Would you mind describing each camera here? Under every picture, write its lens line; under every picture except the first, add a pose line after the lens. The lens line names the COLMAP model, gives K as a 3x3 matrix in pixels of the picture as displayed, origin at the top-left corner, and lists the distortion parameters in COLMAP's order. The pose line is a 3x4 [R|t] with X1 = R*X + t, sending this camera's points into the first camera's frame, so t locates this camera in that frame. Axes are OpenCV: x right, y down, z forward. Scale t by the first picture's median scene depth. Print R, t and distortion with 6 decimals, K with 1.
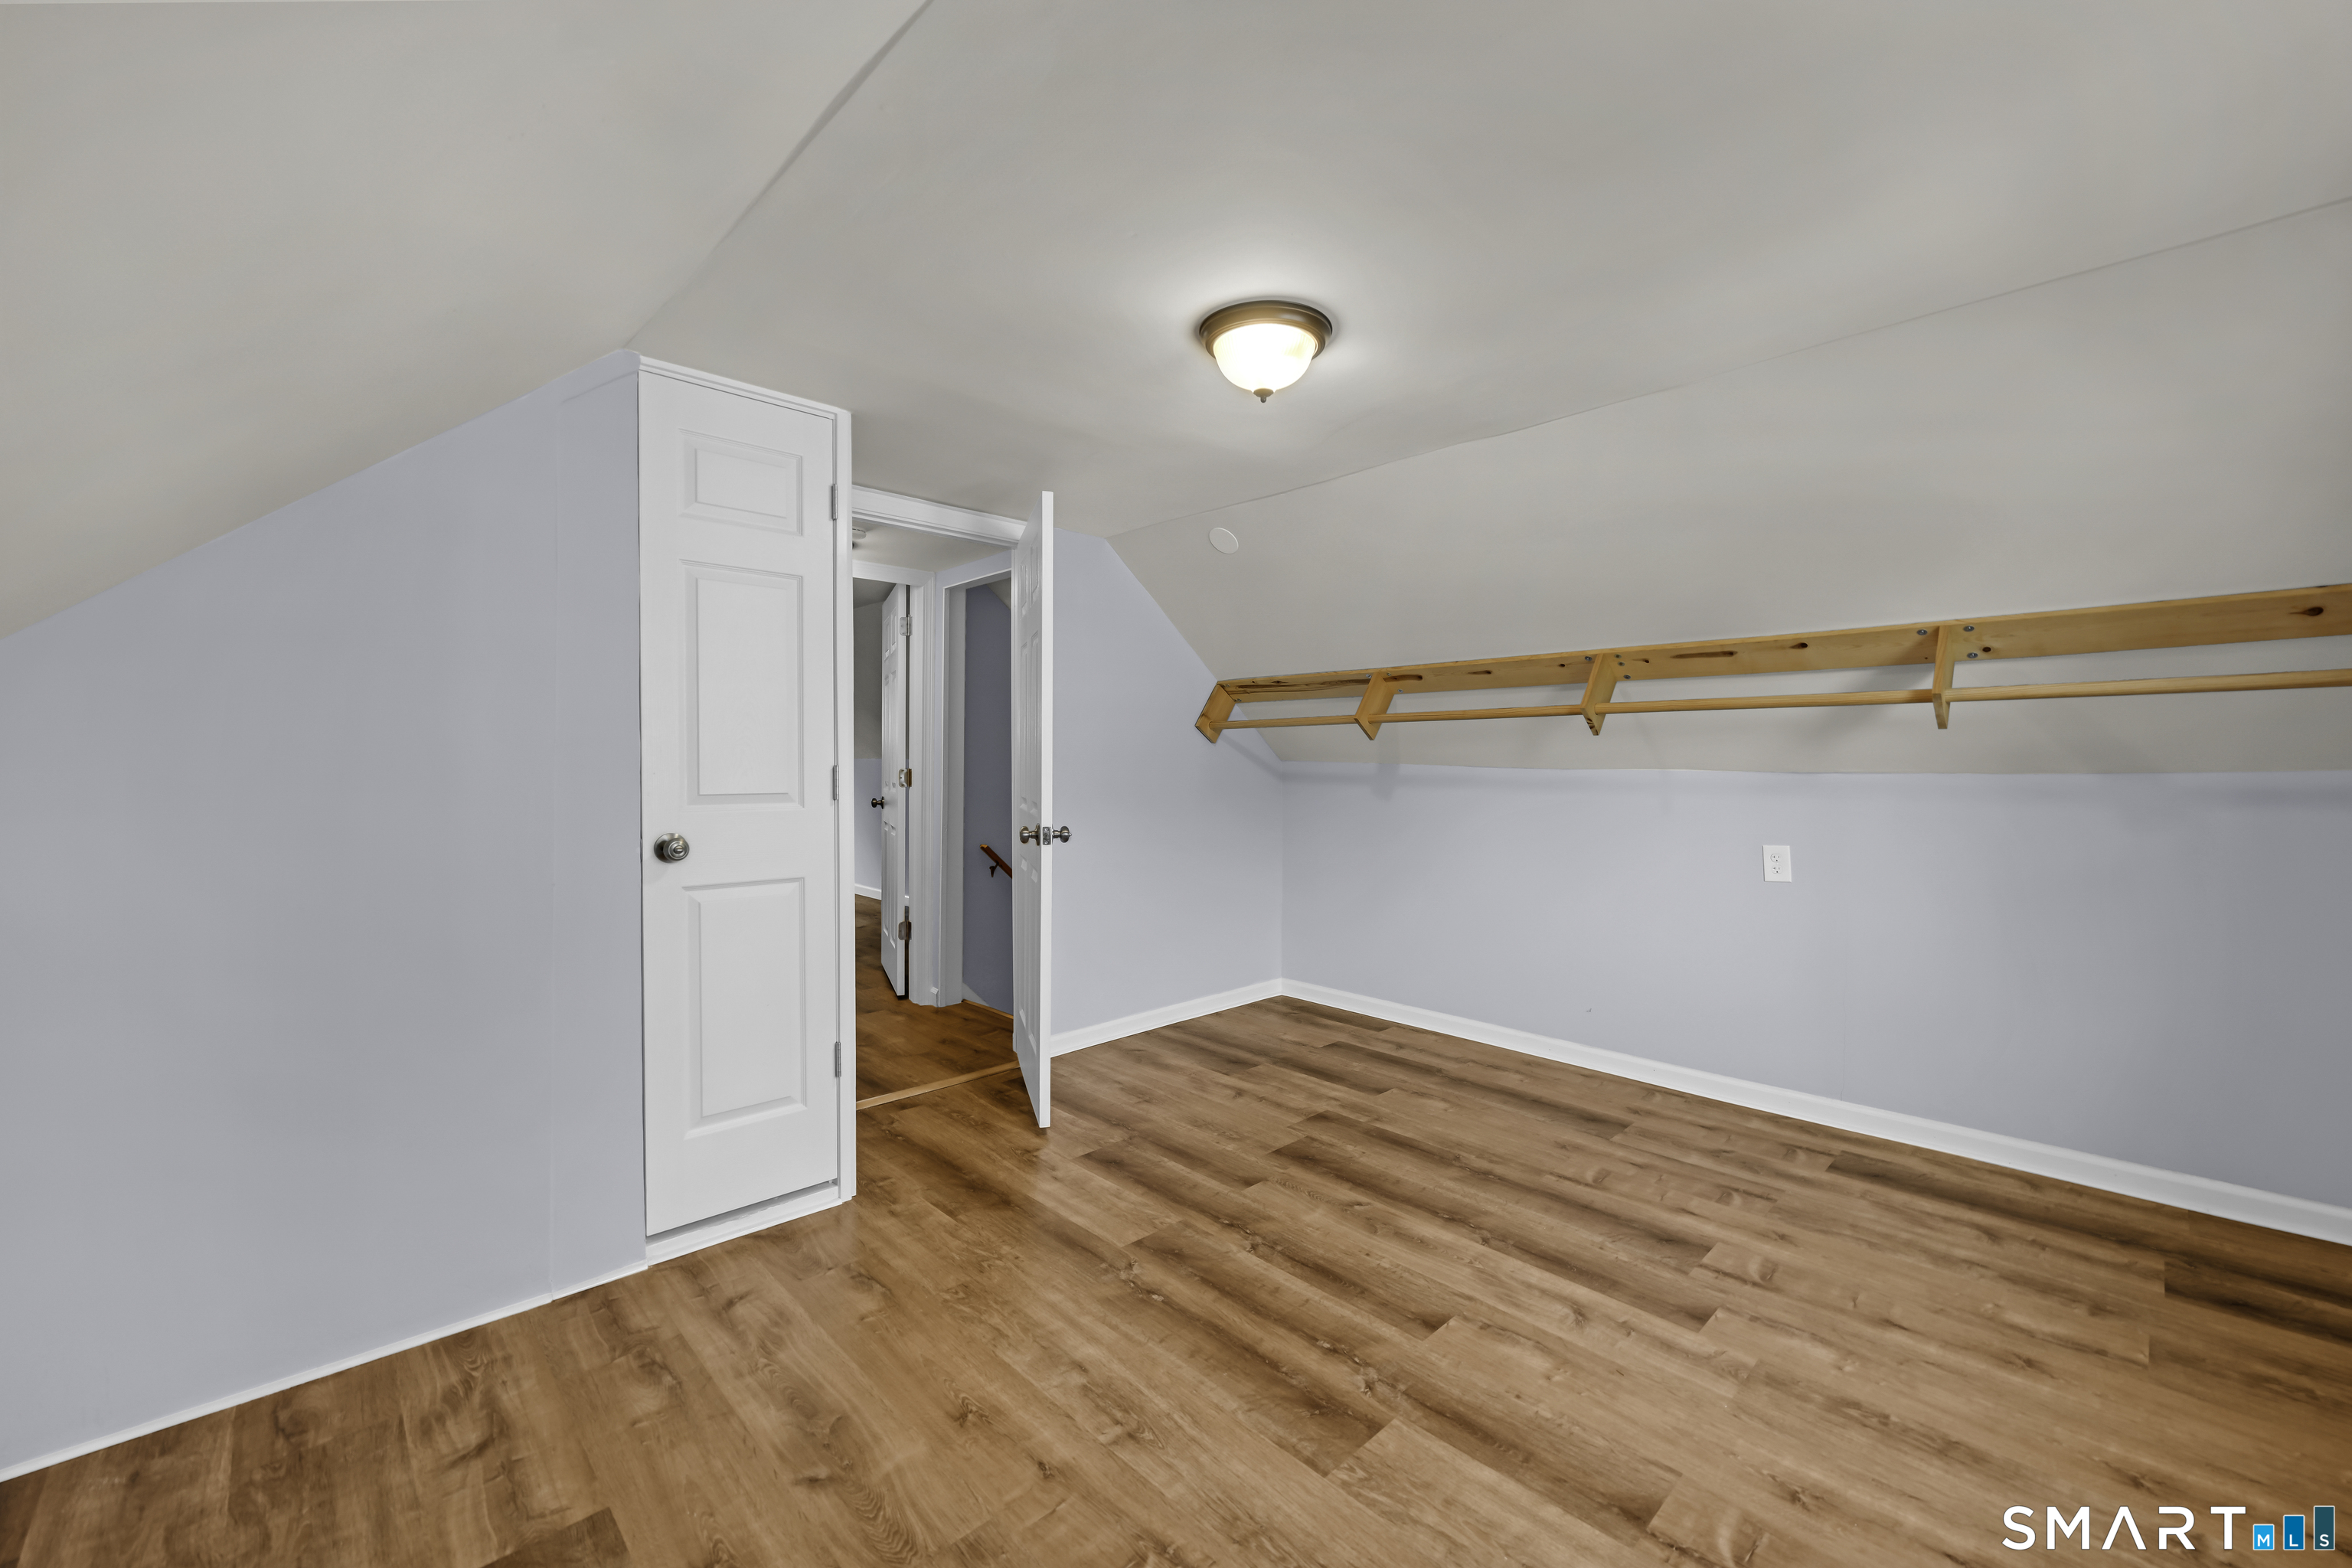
lens RADIAL K [[936.3, 0, 1171.7], [0, 936.3, 779.1], [0, 0, 1]] dist [-0.000214, 0.000005]
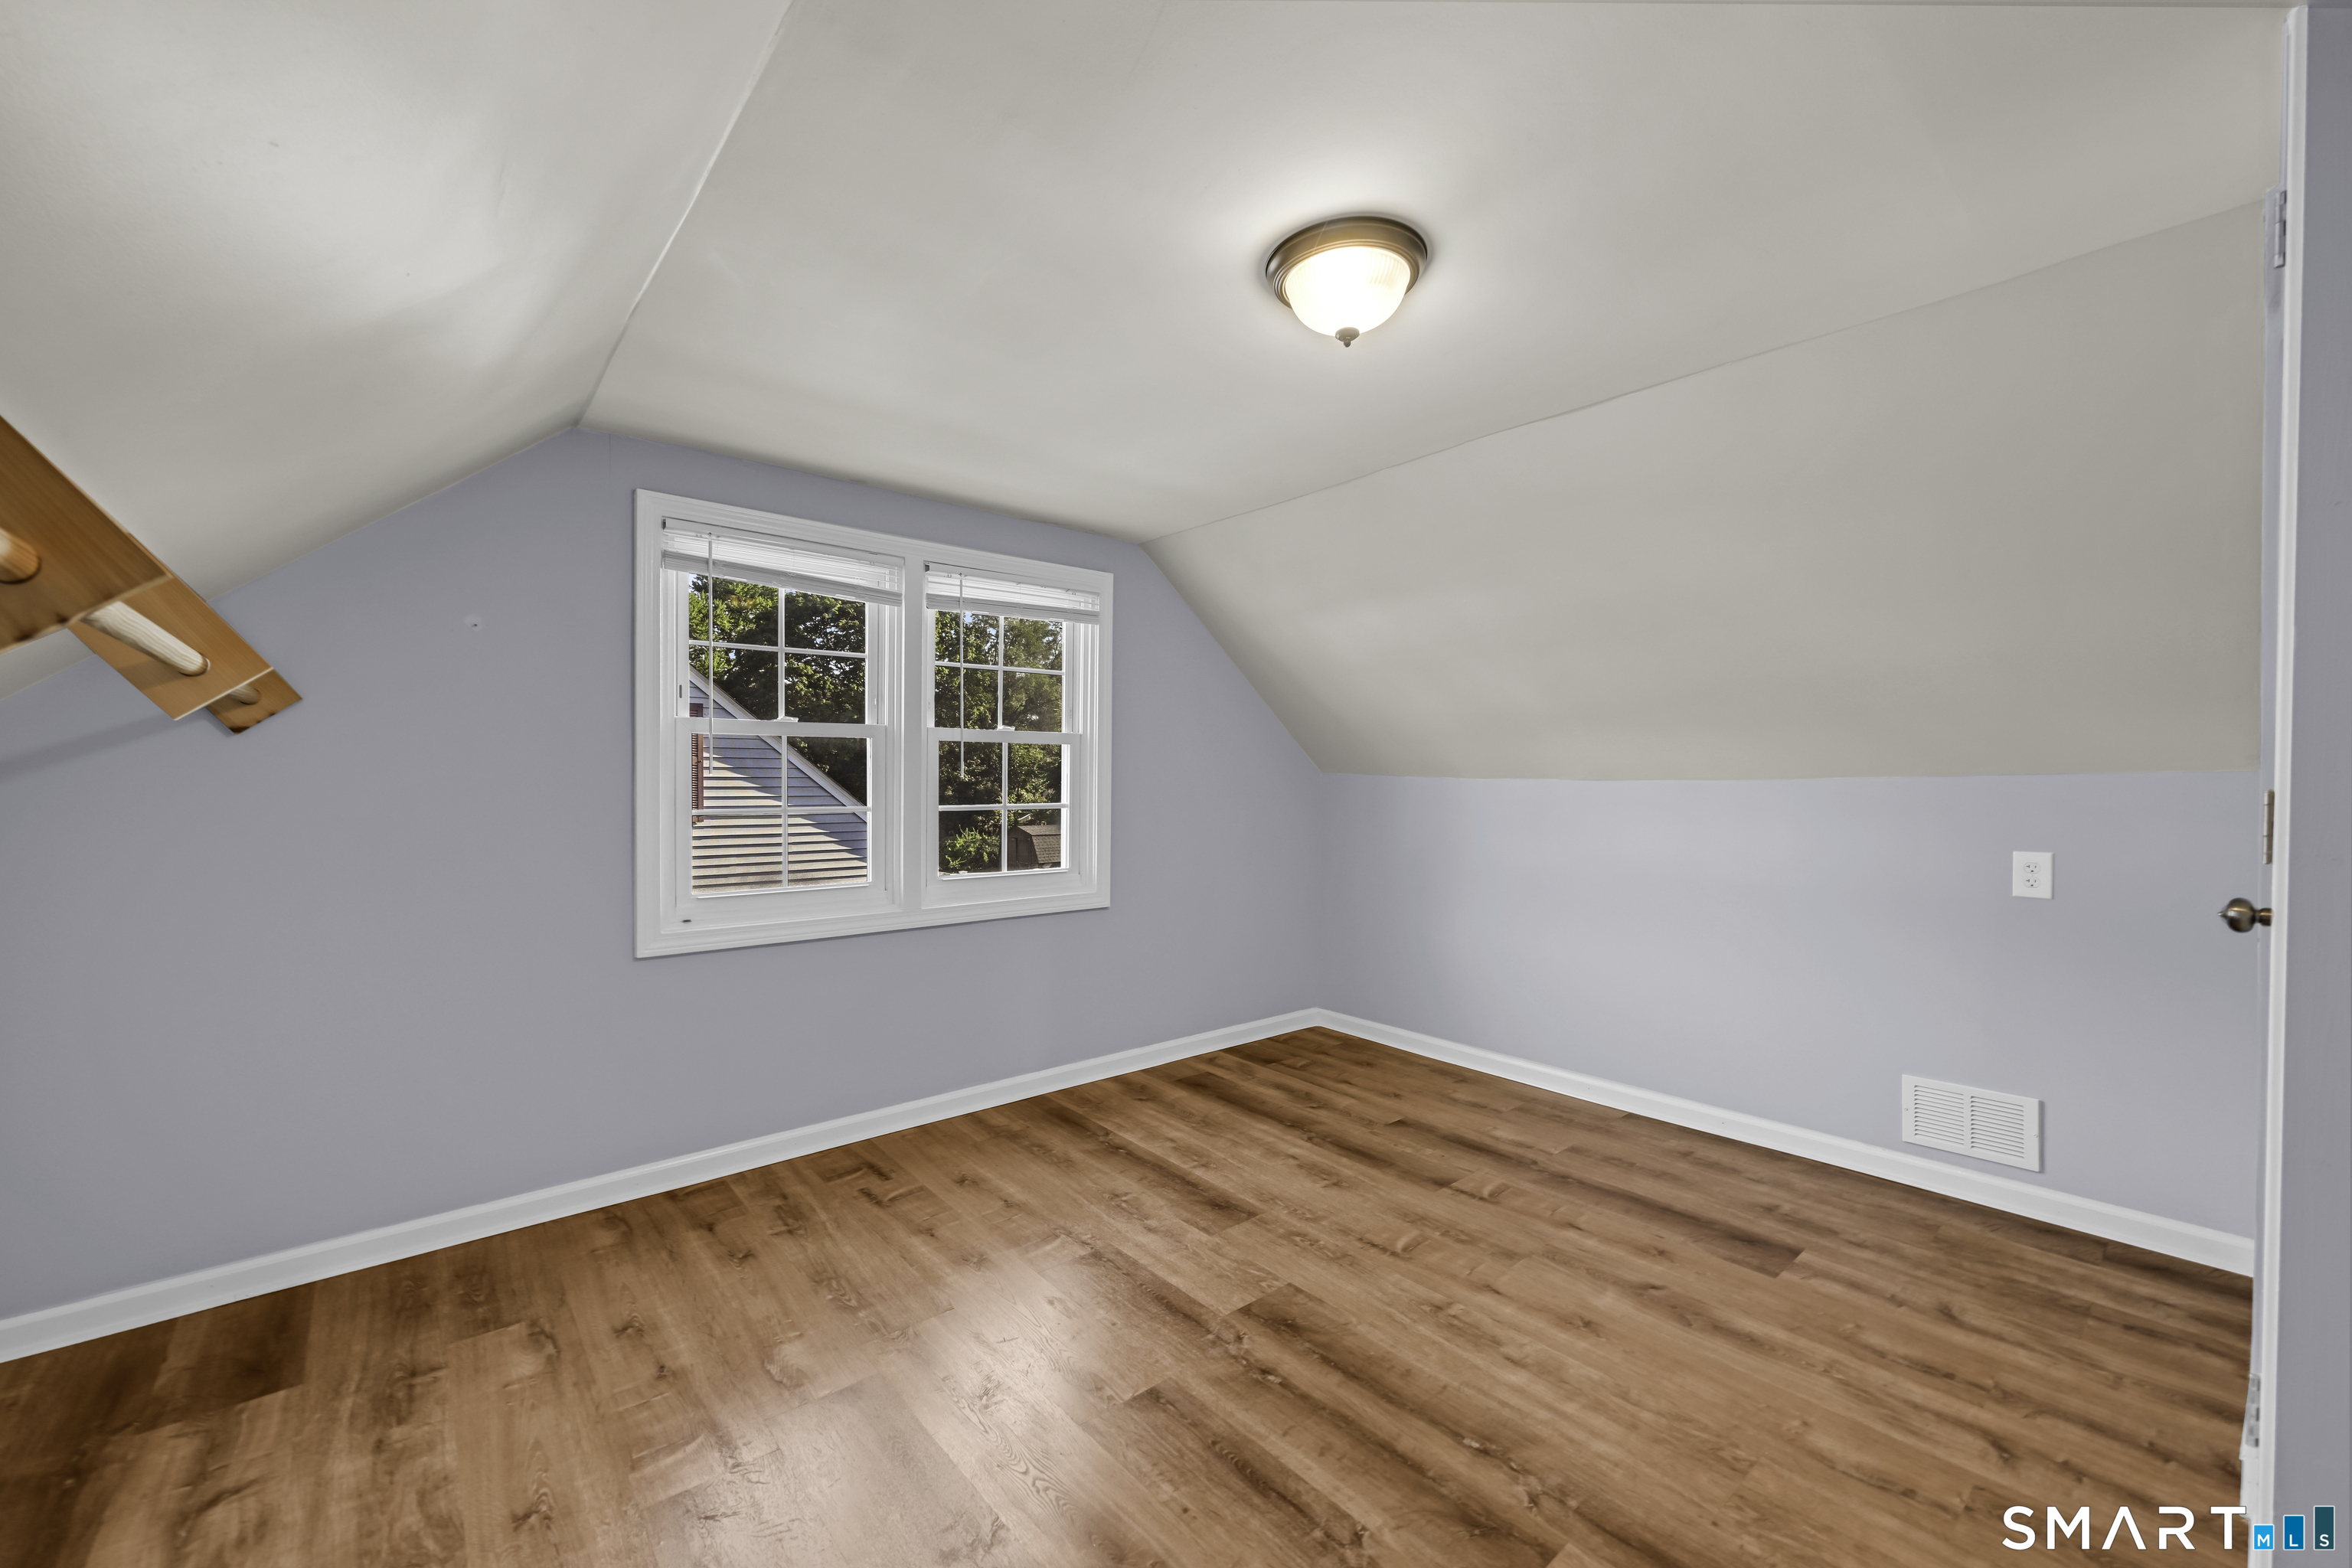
lens RADIAL K [[936.3, 0, 1169.8], [0, 936.3, 781.3], [0, 0, 1]] dist [-0.000214, 0.000005]
pose [[-0.998369, -0.003712, 0.056973, 0.225168], [-0.002582, 0.999799, 0.019890, -0.034596], [-0.057035, 0.019711, -0.998178, 2.032065]]
